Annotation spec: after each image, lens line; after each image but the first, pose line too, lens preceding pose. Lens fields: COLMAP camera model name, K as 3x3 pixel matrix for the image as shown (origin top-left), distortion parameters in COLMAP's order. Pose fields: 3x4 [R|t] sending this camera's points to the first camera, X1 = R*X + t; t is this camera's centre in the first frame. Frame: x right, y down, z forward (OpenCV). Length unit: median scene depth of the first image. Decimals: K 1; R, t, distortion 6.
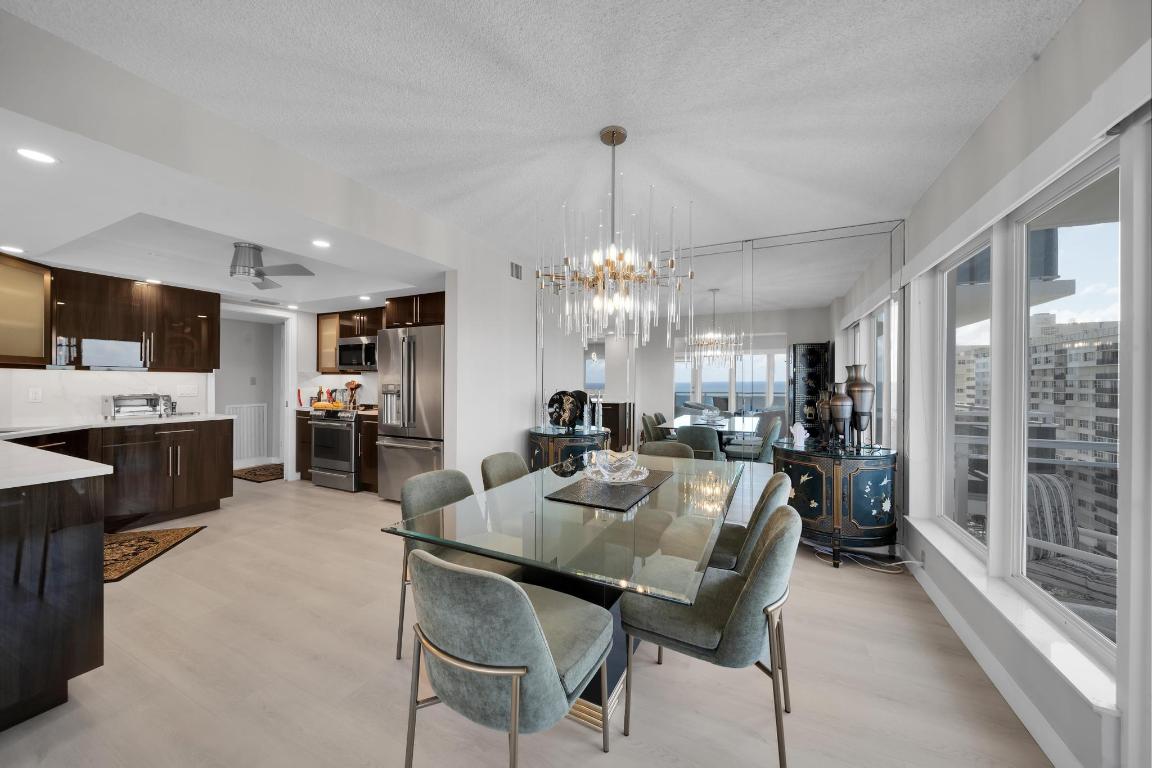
lens RADIAL K [[404.5, 0, 577.7], [0, 404.5, 380.4], [0, 0, 1]] dist [-0.000843, -0.000742]
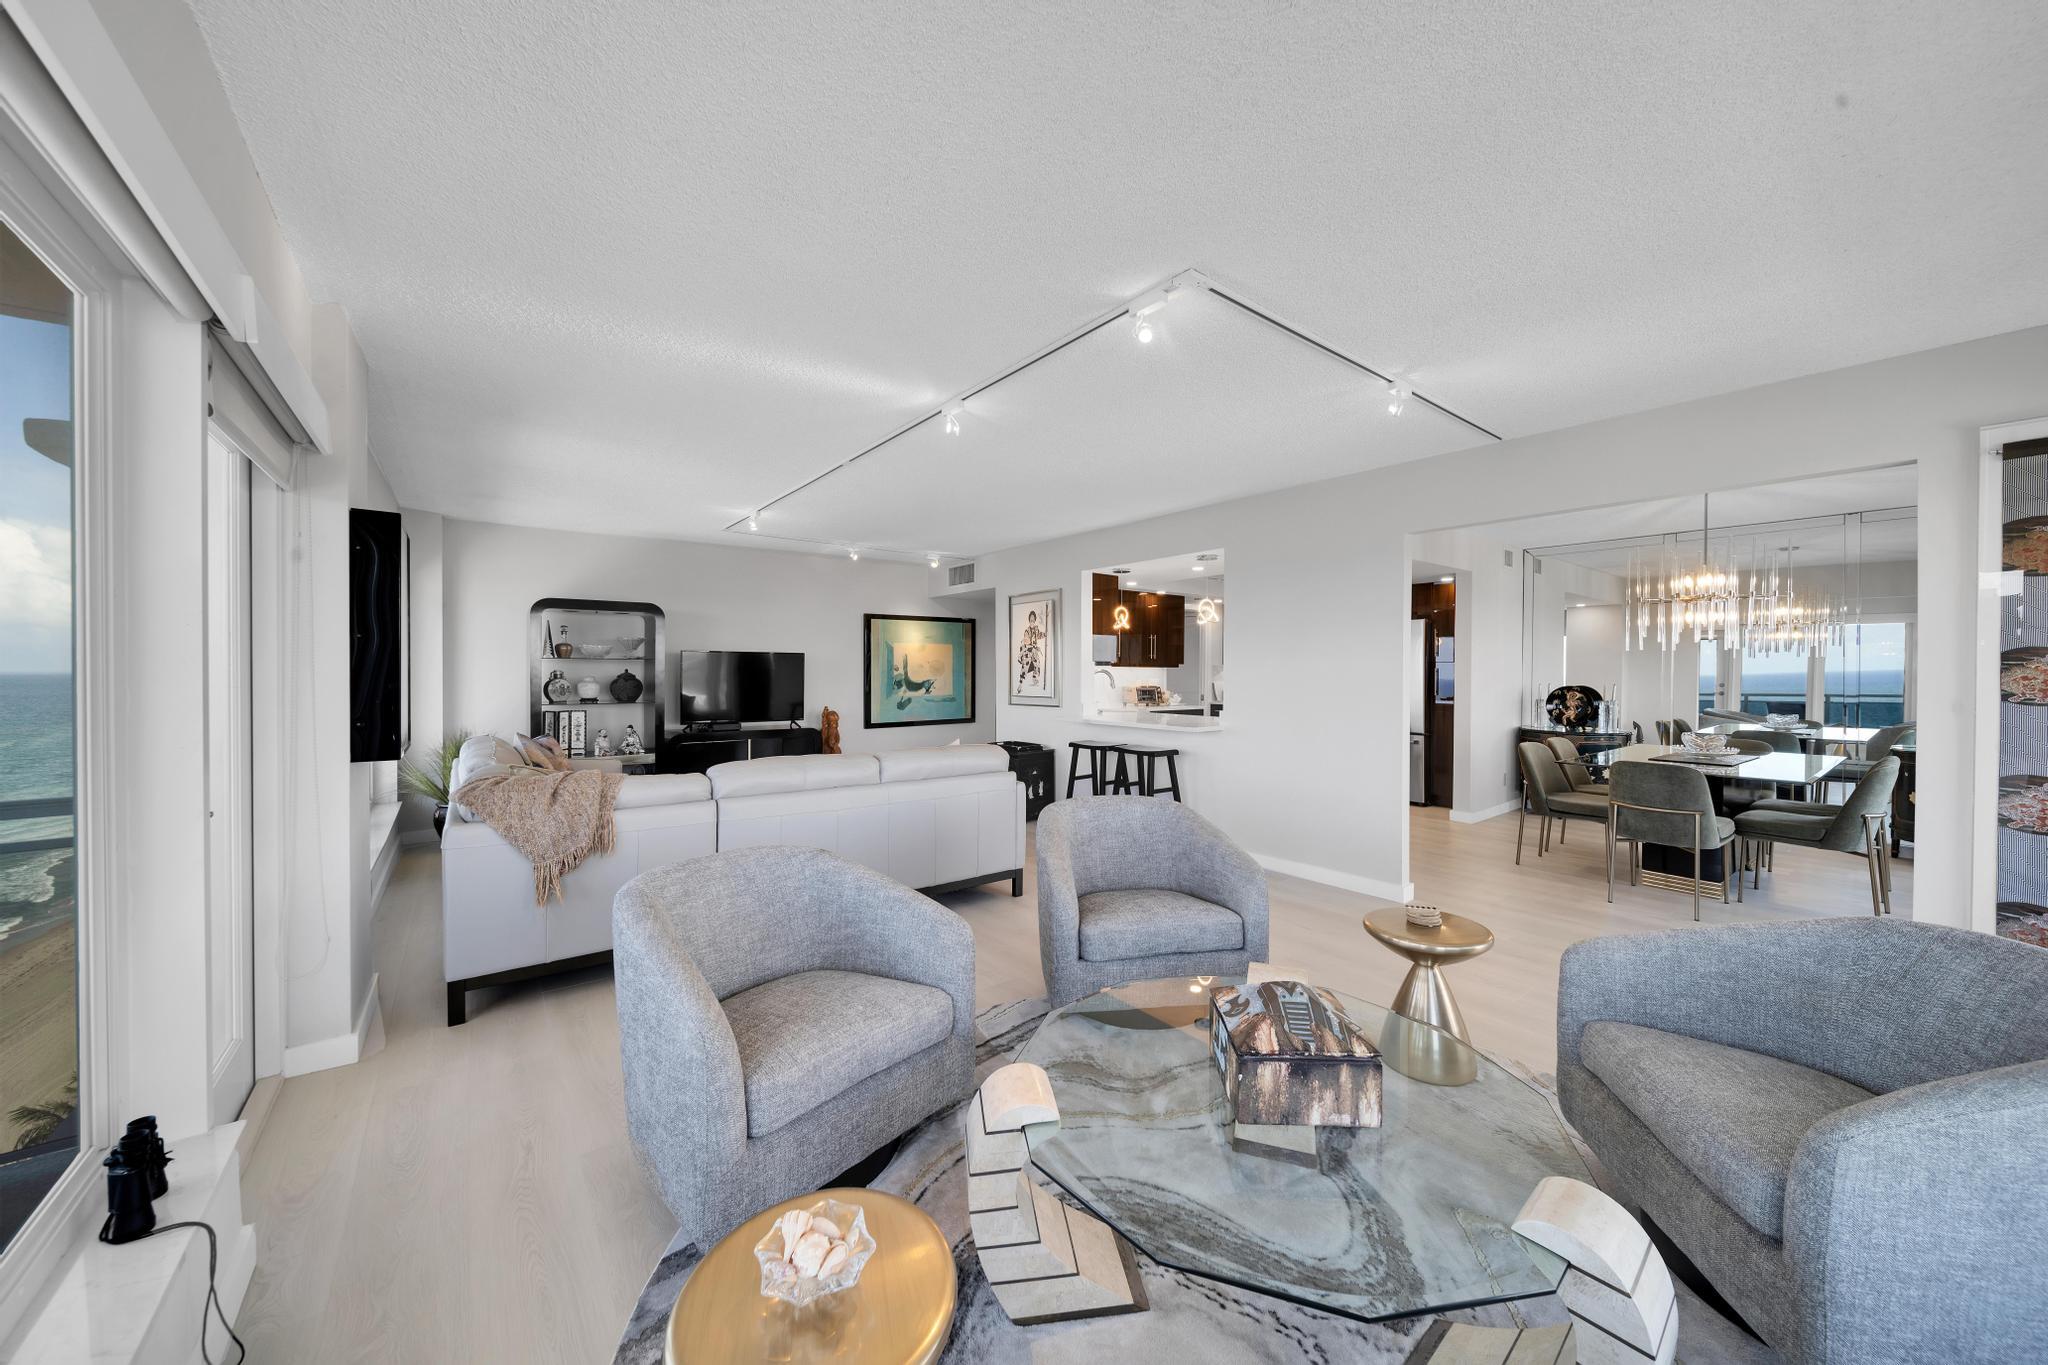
lens RADIAL K [[719.1, 0, 1029.1], [0, 719.1, 678.4], [0, 0, 1]] dist [-0.000843, -0.000742]
pose [[0.895680, 0.002271, -0.444694, -0.341979], [0.002275, 0.999950, 0.009688, -0.007709], [0.444694, -0.009689, 0.895630, -0.833583]]
